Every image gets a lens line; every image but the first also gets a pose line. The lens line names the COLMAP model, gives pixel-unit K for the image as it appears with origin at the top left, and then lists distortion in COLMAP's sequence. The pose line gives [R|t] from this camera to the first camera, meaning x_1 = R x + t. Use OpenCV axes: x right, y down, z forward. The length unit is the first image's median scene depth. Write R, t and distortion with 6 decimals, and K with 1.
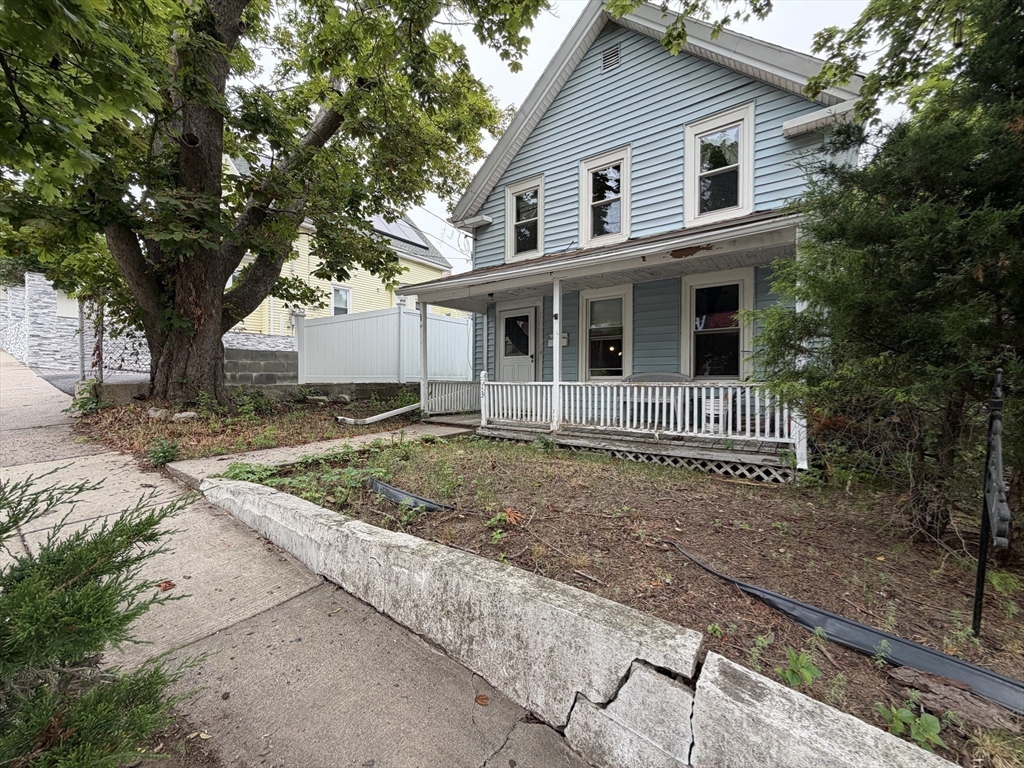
lens RADIAL K [[405.7, 0, 508.0], [0, 405.7, 379.2], [0, 0, 1]] dist [-0.000785, 0.000306]
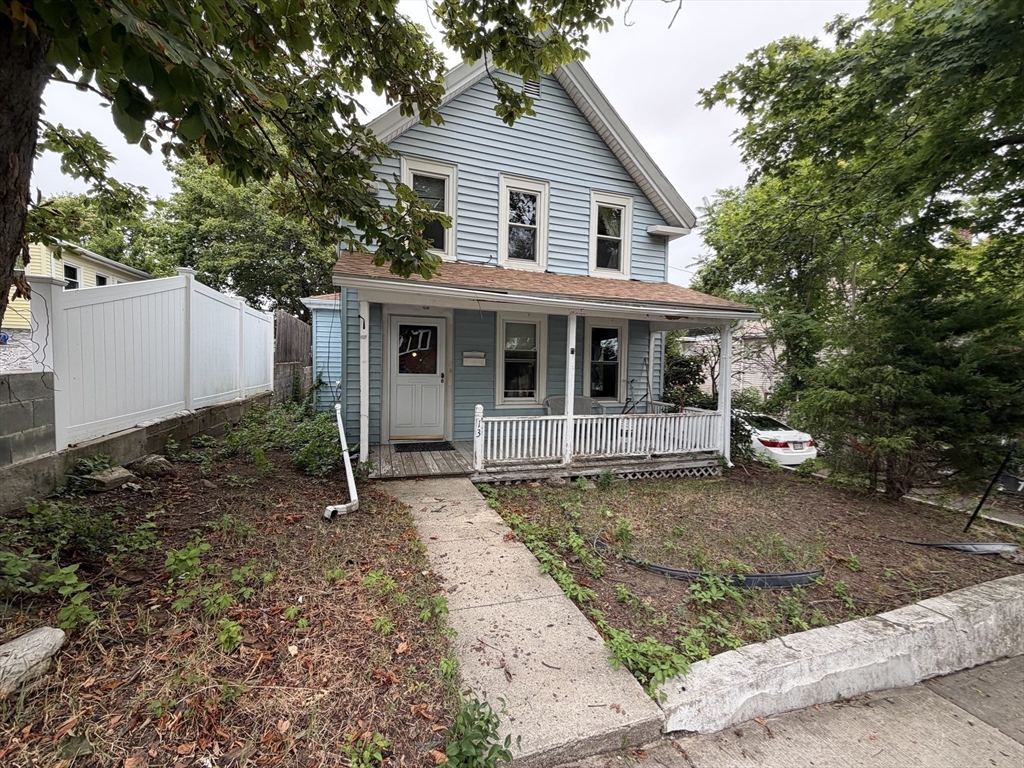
lens RADIAL K [[405.7, 0, 505.7], [0, 405.7, 381.6], [0, 0, 1]] dist [-0.000785, 0.000306]
pose [[0.586459, -0.021760, 0.809686, -0.738486], [-0.024892, 0.998683, 0.044868, -0.112067], [-0.809596, -0.046468, 0.585145, 0.504338]]
